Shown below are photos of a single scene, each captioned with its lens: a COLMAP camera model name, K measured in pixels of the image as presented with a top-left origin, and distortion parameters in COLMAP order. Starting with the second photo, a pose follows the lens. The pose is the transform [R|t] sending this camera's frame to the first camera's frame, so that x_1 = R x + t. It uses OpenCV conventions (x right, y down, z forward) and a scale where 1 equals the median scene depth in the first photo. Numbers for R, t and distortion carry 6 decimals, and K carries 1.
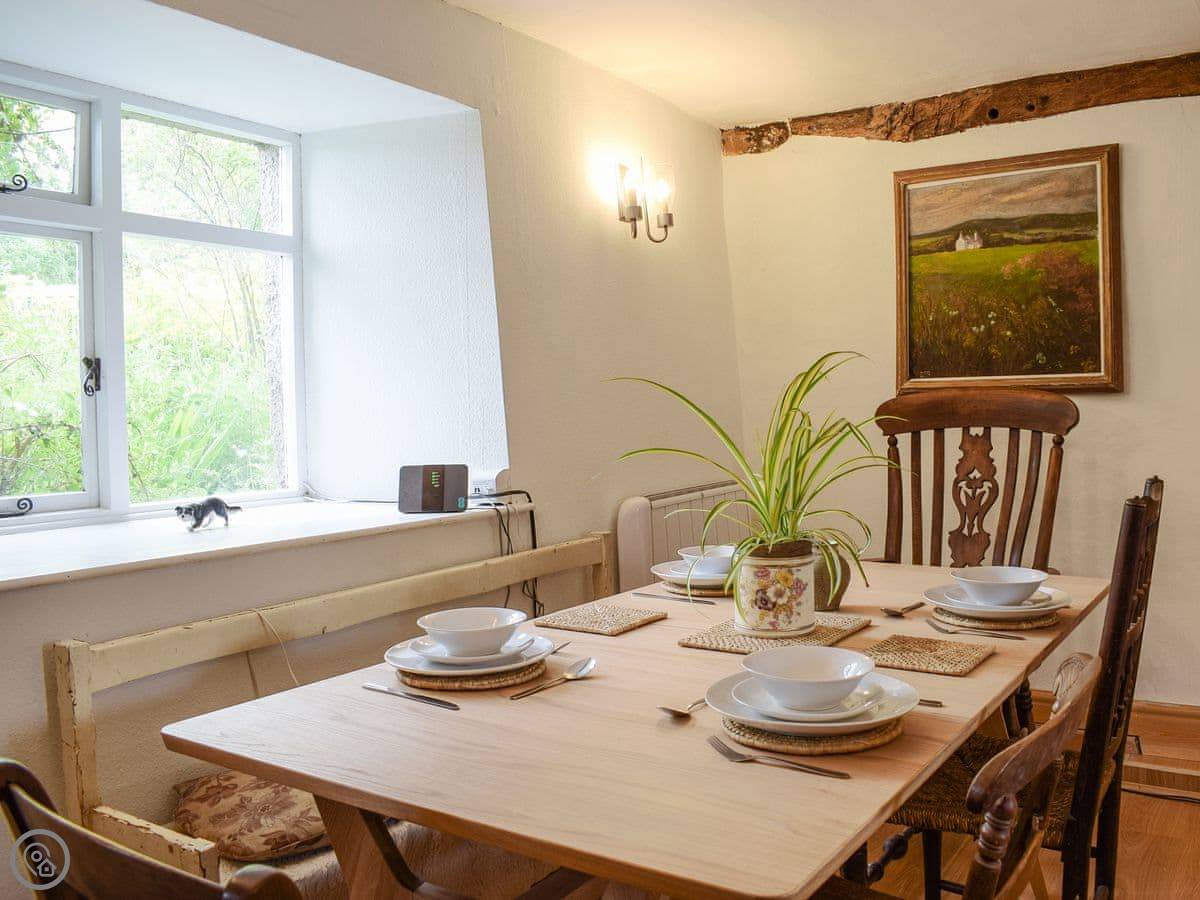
lens RADIAL K [[1080.8, 0, 733.1], [0, 1080.8, 423.5], [0, 0, 1]] dist [-0.085414, 0.007733]
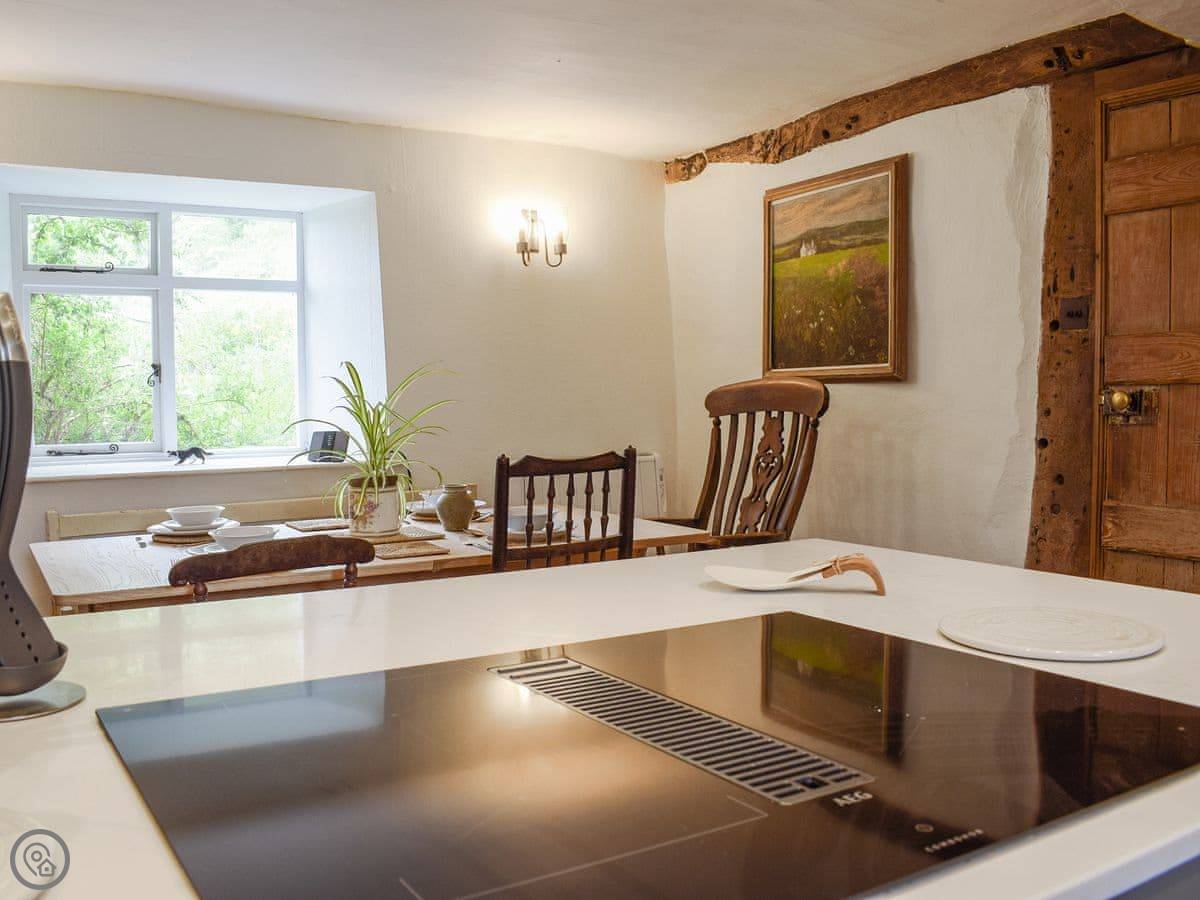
lens RADIAL K [[1112.9, 0, 600.0], [0, 1112.9, 450.0], [0, 0, 1]] dist [-0.091612, 0.003312]
pose [[0.870447, 0.027980, -0.491466, 0.625881], [-0.009396, 0.999146, 0.040242, -0.000893], [0.492172, -0.030410, 0.869966, -0.142573]]
